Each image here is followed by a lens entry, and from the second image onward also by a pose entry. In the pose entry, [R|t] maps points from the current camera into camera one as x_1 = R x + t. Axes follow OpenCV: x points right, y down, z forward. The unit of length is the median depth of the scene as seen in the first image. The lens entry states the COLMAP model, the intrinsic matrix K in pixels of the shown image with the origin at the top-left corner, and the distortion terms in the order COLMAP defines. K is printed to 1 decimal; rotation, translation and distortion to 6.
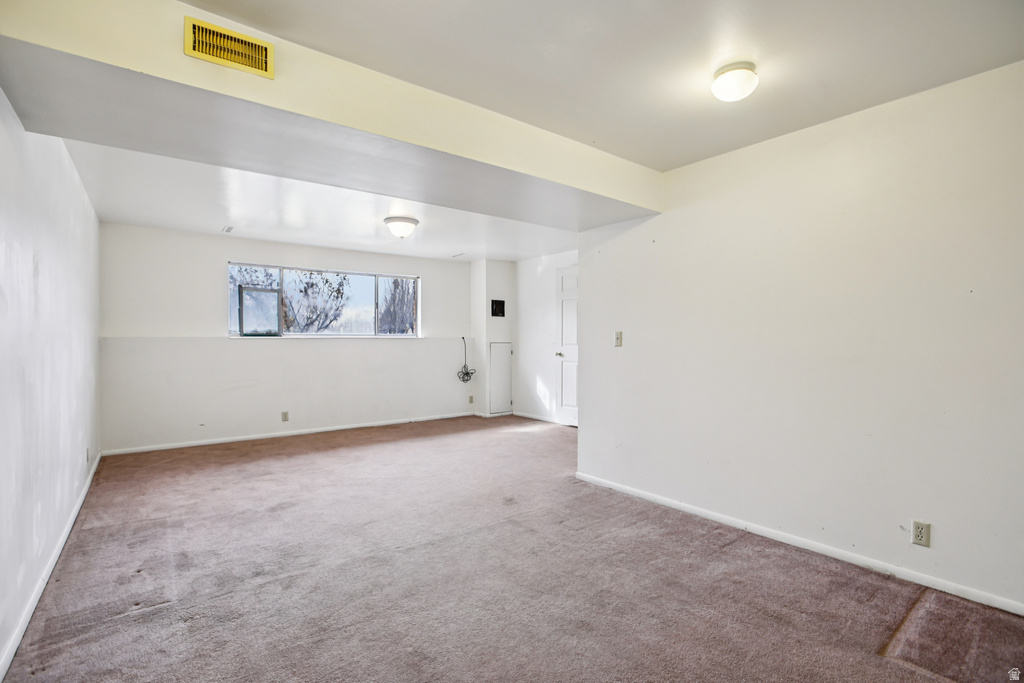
lens RADIAL K [[478.3, 0, 506.9], [0, 478.3, 338.3], [0, 0, 1]] dist [-0.049345, 0.018120]
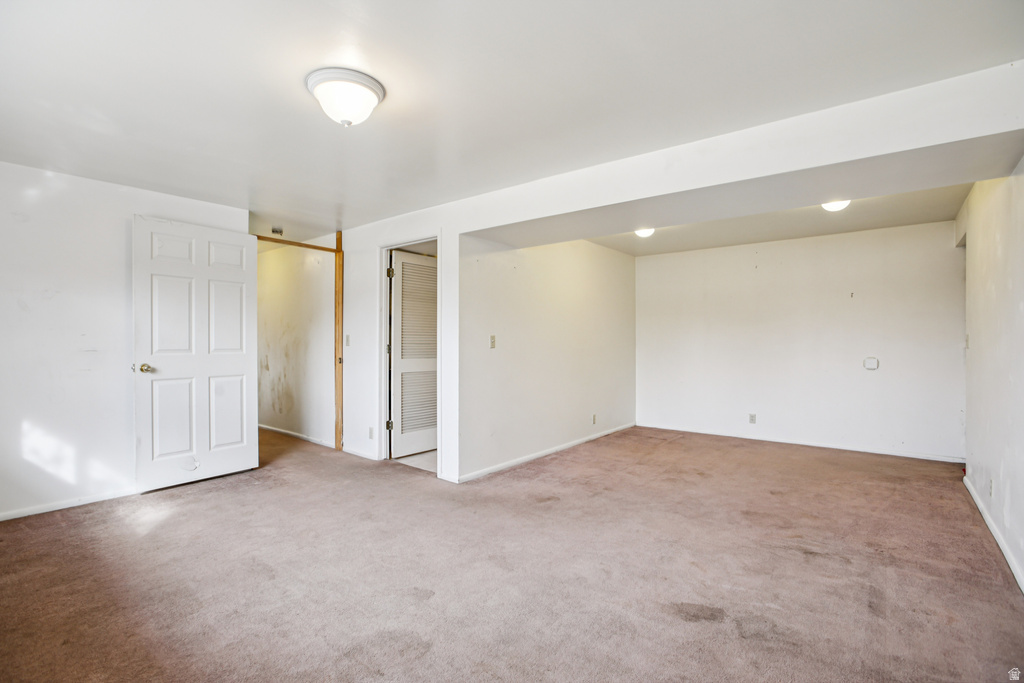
lens RADIAL K [[478.3, 0, 506.9], [0, 478.3, 338.3], [0, 0, 1]] dist [-0.049345, 0.018120]
pose [[-0.229659, 0.003850, 0.973263, -0.886940], [-0.002944, 0.999985, -0.004651, -0.002509], [-0.973267, -0.003933, -0.229645, 1.198548]]
